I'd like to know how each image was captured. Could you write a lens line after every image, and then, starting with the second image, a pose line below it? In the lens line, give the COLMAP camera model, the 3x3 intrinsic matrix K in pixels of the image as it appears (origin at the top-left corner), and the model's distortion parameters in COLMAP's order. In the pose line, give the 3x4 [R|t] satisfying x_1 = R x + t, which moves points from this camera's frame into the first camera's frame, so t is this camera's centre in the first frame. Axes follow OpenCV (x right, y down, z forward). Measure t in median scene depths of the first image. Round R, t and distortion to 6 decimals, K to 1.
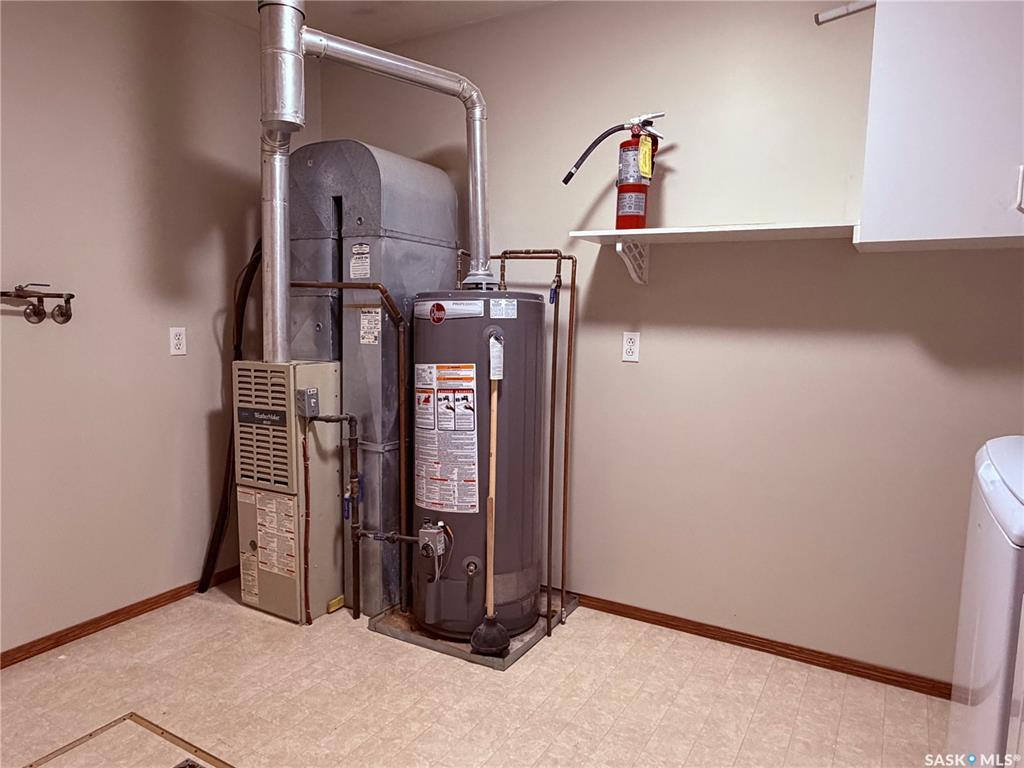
lens RADIAL K [[662.6, 0, 512.0], [0, 662.6, 384.0], [0, 0, 1]] dist [-0.004825, -0.002387]
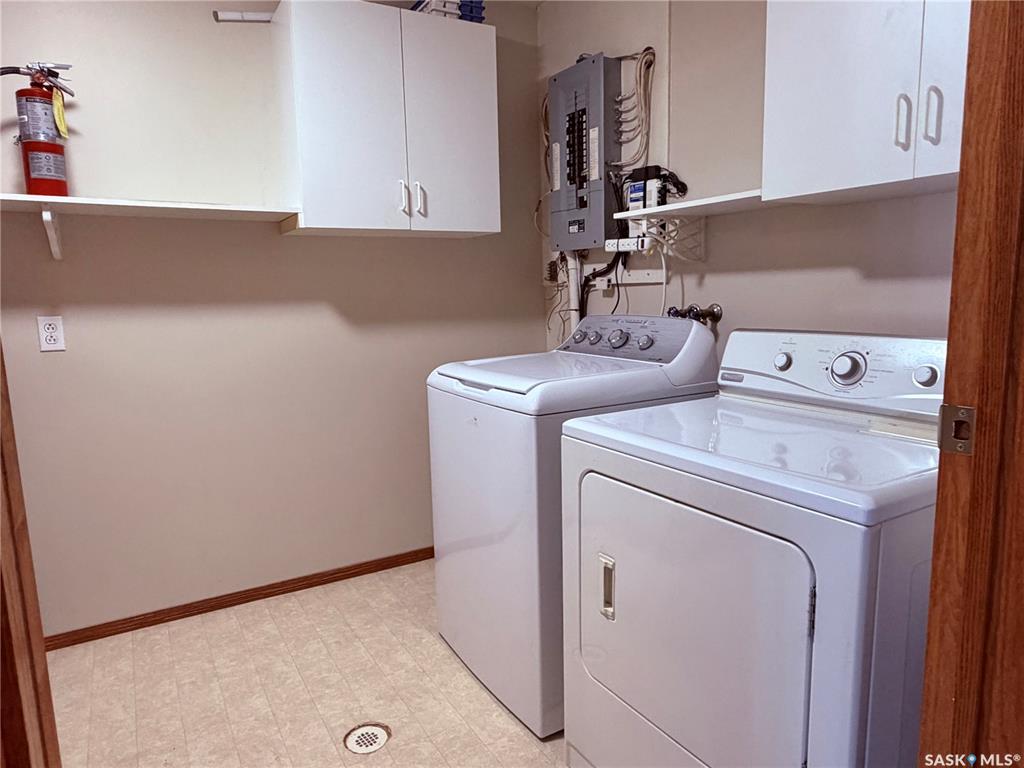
lens RADIAL K [[653.3, 0, 511.3], [0, 653.3, 375.0], [0, 0, 1]] dist [0.000880, -0.001281]
pose [[0.486525, -0.141623, 0.862111, -0.293480], [0.122209, 0.988104, 0.093353, -0.010630], [-0.865077, 0.059940, 0.498046, 0.077904]]
